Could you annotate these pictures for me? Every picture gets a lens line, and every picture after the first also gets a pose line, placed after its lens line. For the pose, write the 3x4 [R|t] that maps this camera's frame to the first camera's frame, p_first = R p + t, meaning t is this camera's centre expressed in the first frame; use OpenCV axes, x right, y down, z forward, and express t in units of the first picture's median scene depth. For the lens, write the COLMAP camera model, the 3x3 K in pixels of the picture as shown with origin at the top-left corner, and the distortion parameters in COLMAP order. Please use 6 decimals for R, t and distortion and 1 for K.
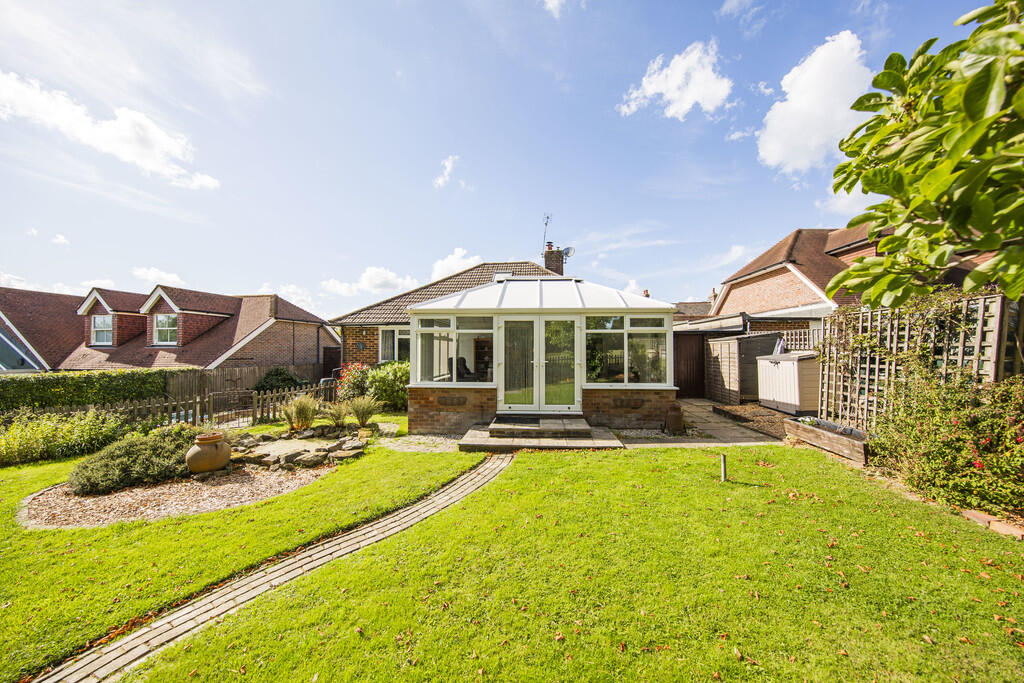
lens RADIAL K [[326.5, 0, 512.0], [0, 326.5, 341.5], [0, 0, 1]] dist [-0.000407, -0.000018]
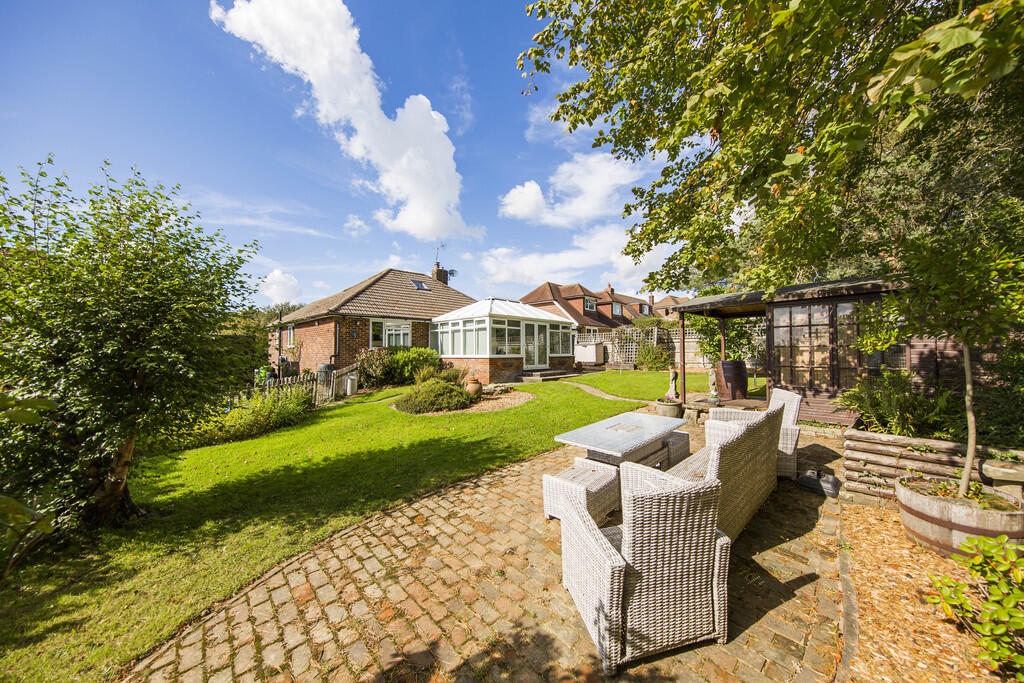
lens RADIAL K [[326.5, 0, 512.0], [0, 326.5, 341.5], [0, 0, 1]] dist [-0.000407, -0.000018]
pose [[0.667577, 0.018116, 0.744321, -1.556337], [-0.013404, 0.999834, -0.012312, 0.072894], [-0.744420, -0.001758, 0.667709, -0.267233]]
